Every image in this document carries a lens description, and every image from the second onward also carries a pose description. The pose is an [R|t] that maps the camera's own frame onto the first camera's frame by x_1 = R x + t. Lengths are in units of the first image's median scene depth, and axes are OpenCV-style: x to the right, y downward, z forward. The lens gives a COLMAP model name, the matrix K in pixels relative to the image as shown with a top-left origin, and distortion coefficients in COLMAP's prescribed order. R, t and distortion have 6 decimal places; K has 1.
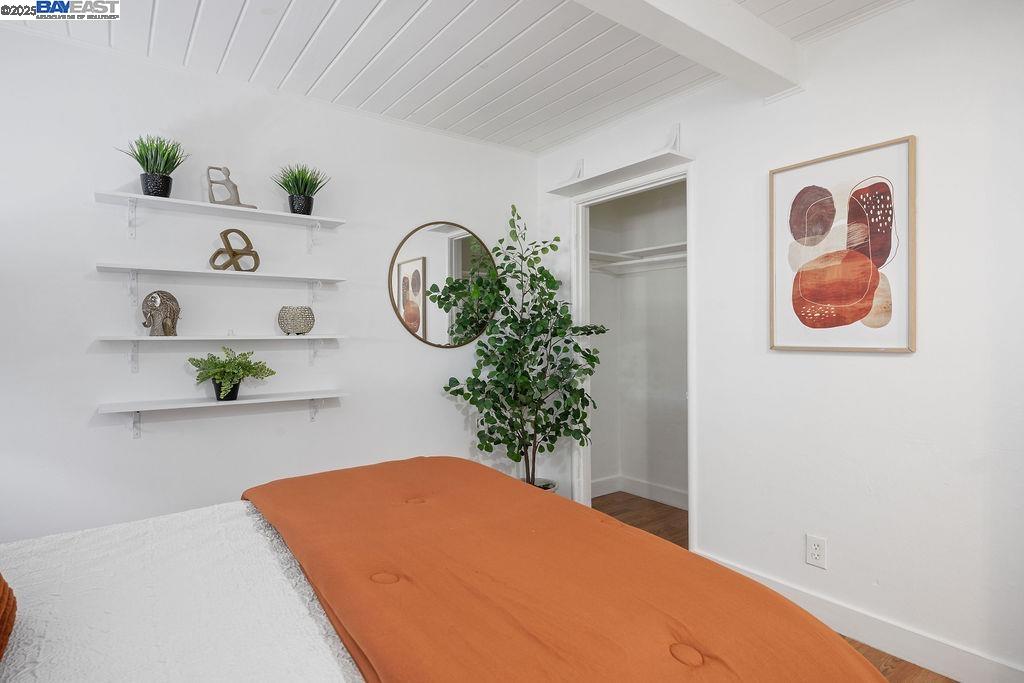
lens RADIAL K [[540.7, 0, 512.0], [0, 540.7, 341.5], [0, 0, 1]] dist [-0.002196, -0.000219]
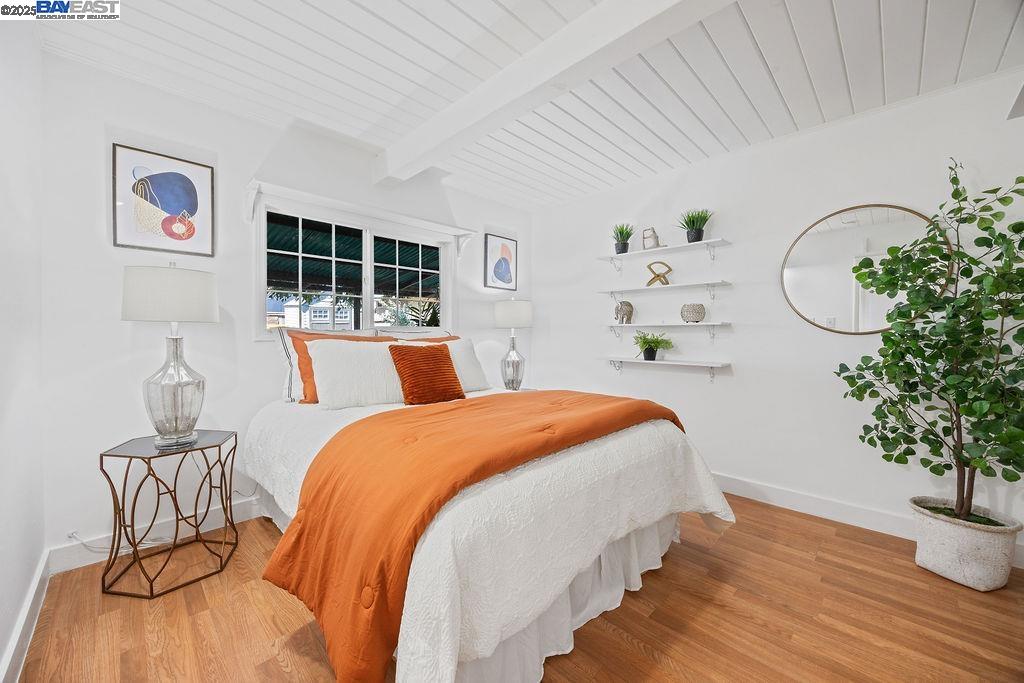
lens RADIAL K [[386.7, 0, 512.0], [0, 386.7, 341.5], [0, 0, 1]] dist [-0.002164, -0.000208]
pose [[0.147273, 0.033141, -0.988540, 0.720541], [-0.010741, 0.999433, 0.031906, 0.014178], [0.989038, 0.005919, 0.147546, 0.407401]]
